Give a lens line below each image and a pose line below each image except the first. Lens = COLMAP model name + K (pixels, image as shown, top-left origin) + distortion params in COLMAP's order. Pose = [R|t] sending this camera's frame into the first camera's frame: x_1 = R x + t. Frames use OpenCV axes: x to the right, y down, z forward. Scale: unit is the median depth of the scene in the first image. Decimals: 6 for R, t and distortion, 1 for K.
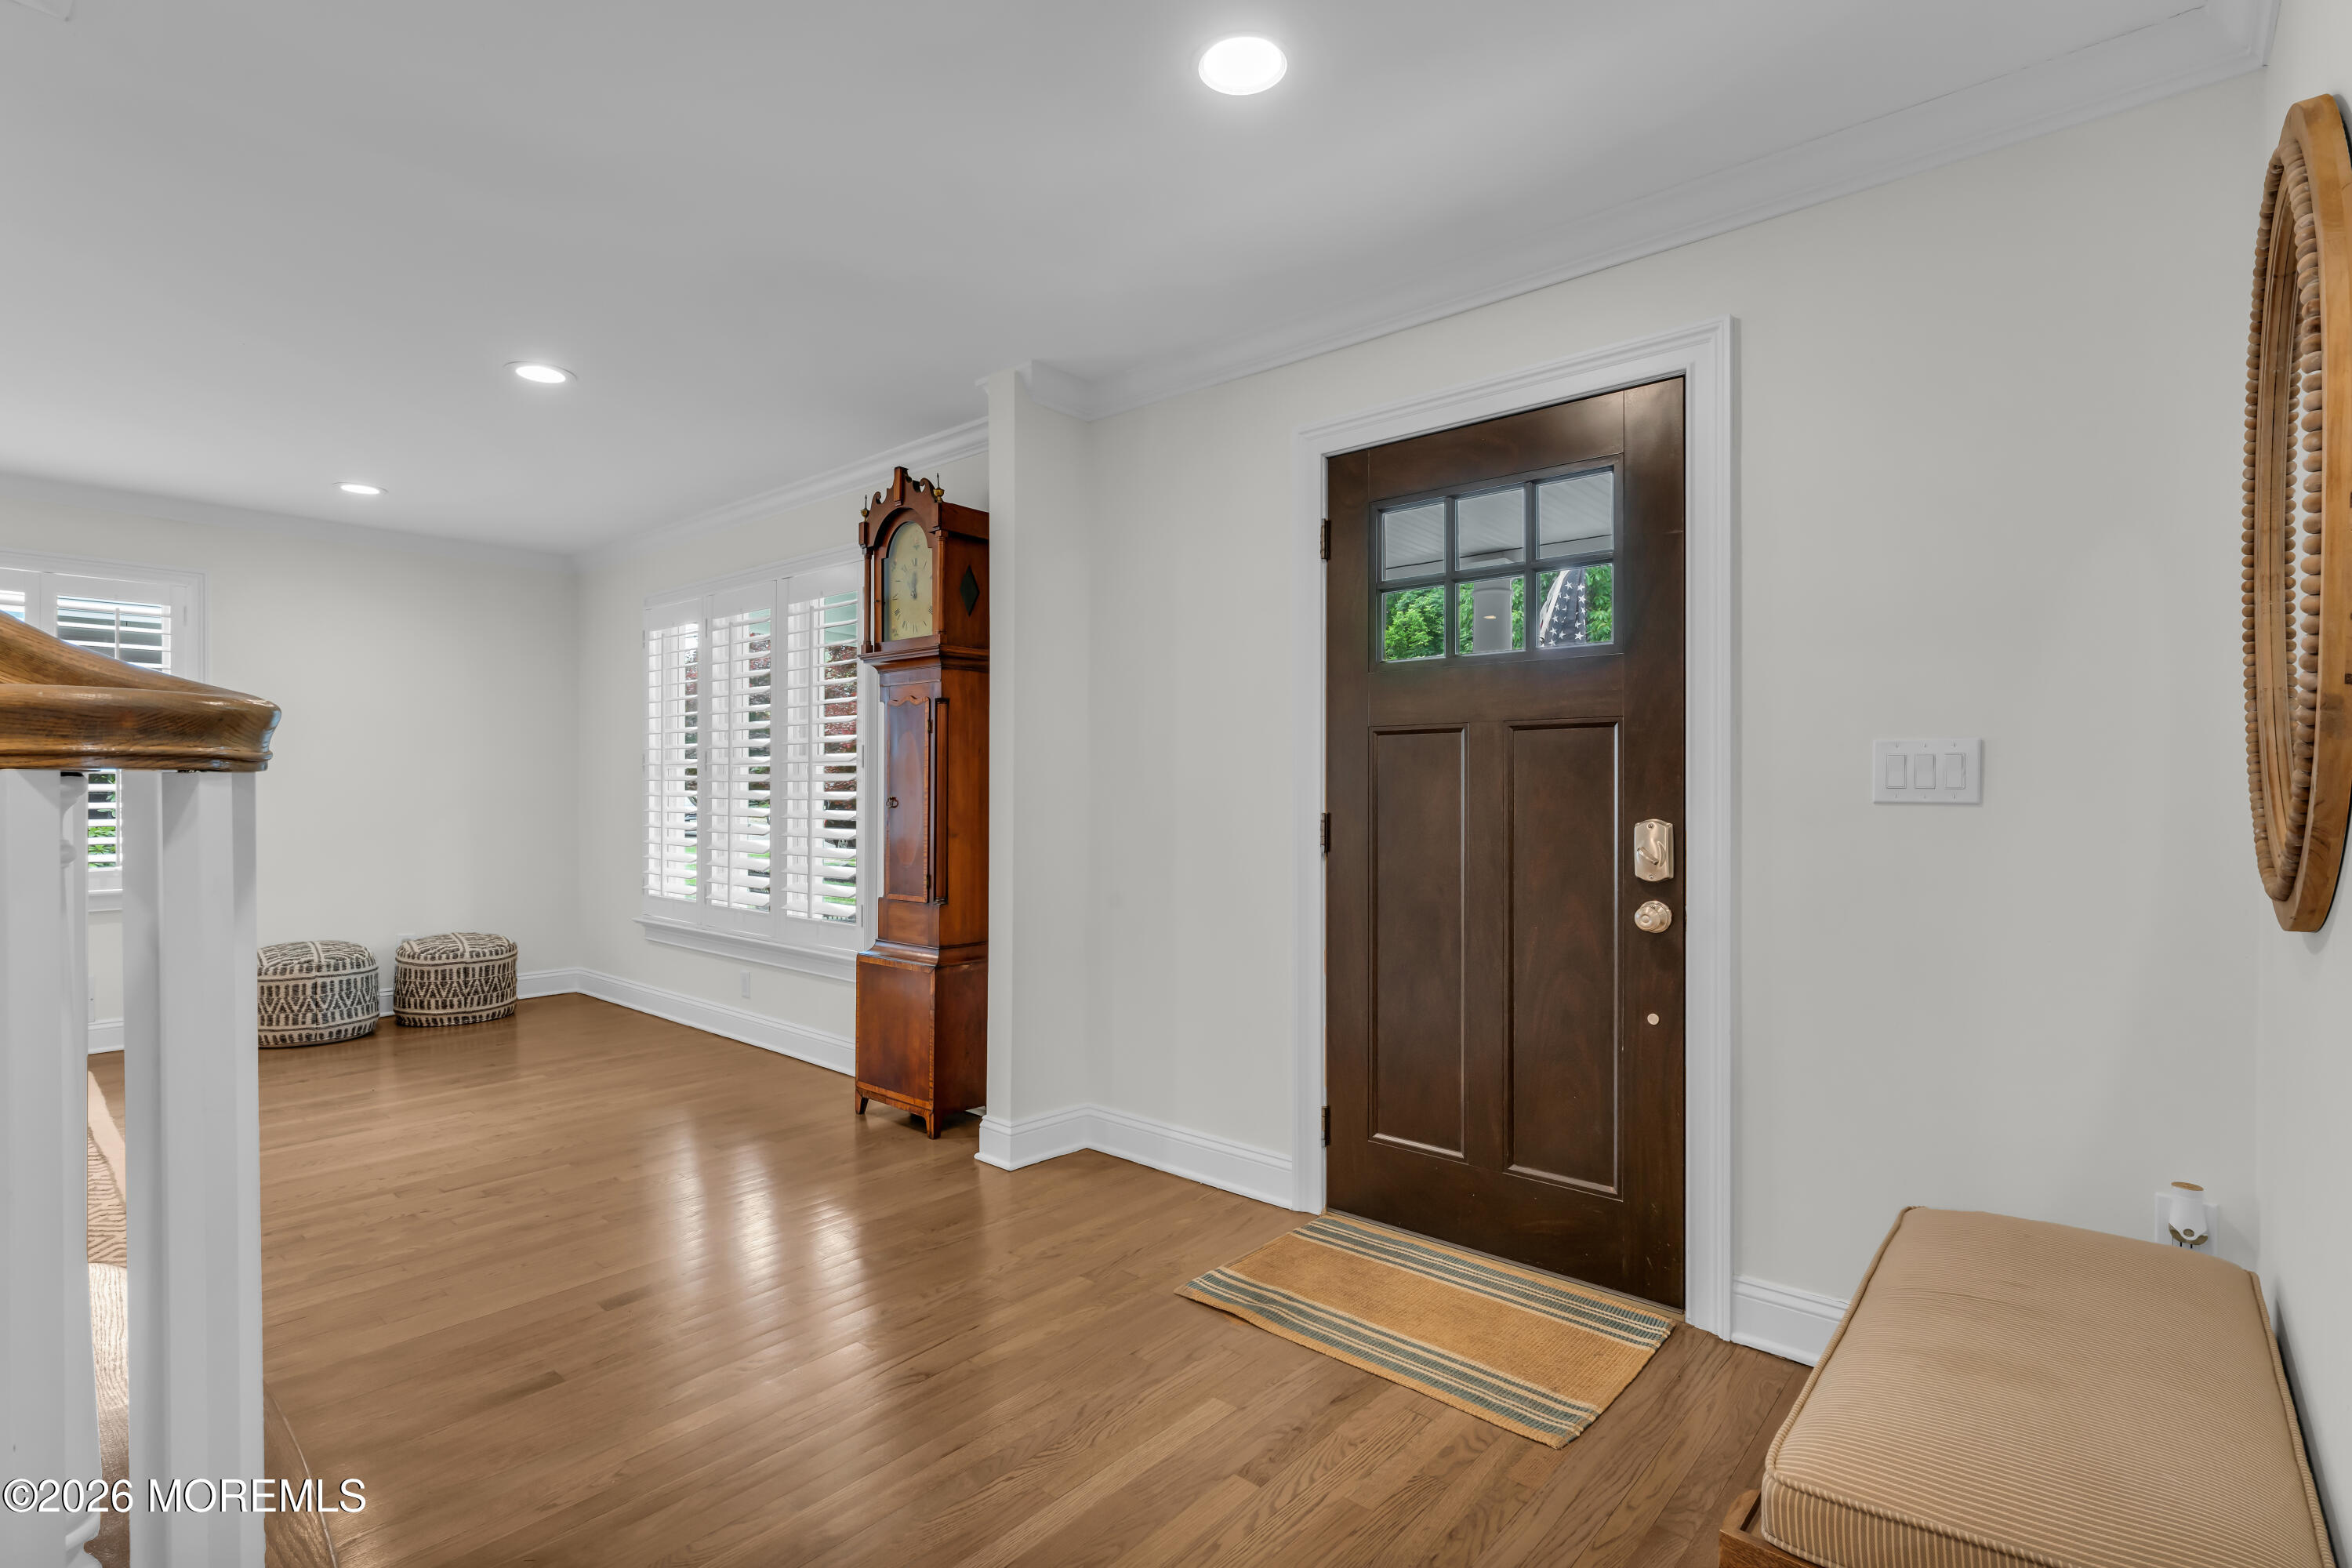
lens RADIAL K [[1099.3, 0, 1198.7], [0, 1099.3, 787.0], [0, 0, 1]] dist [-0.001347, -0.001265]
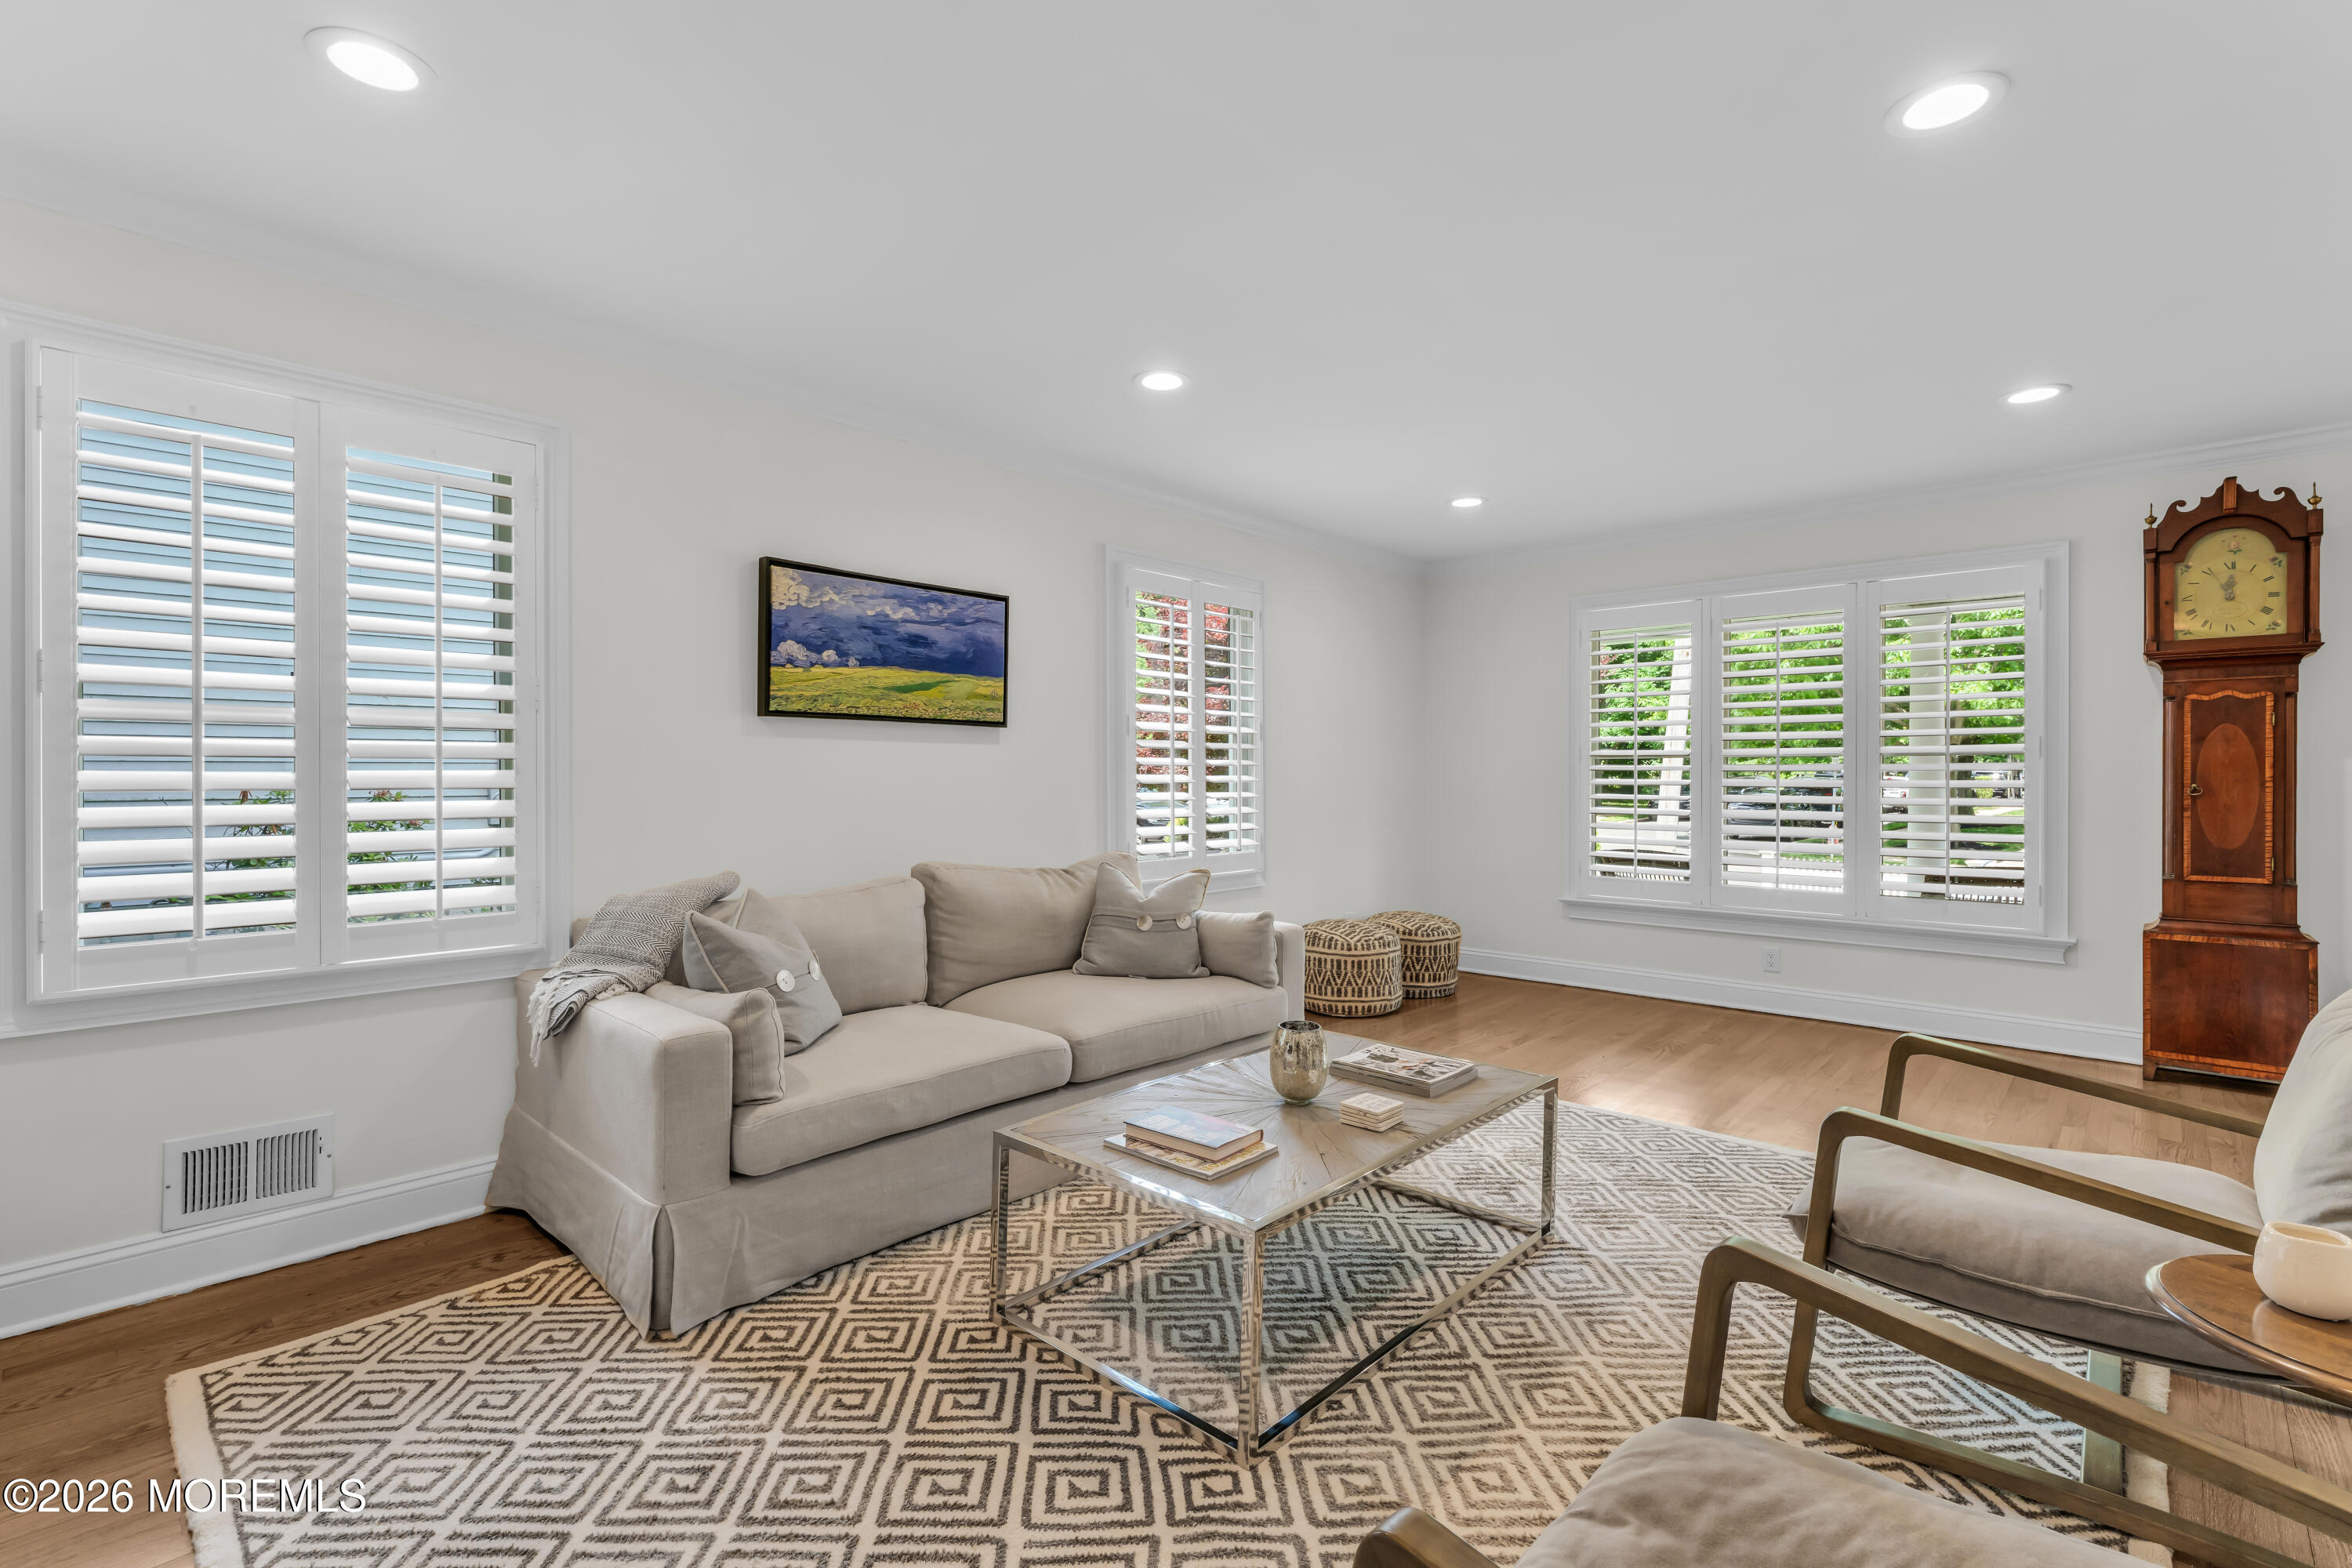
lens RADIAL K [[1099.3, 0, 1267.7], [0, 1099.3, 767.4], [0, 0, 1]] dist [-0.001347, -0.001265]
pose [[0.999727, -0.003774, -0.023054, -1.143284], [0.003685, 0.999986, -0.003881, -0.006787], [0.023069, 0.003795, 0.999727, -0.092866]]
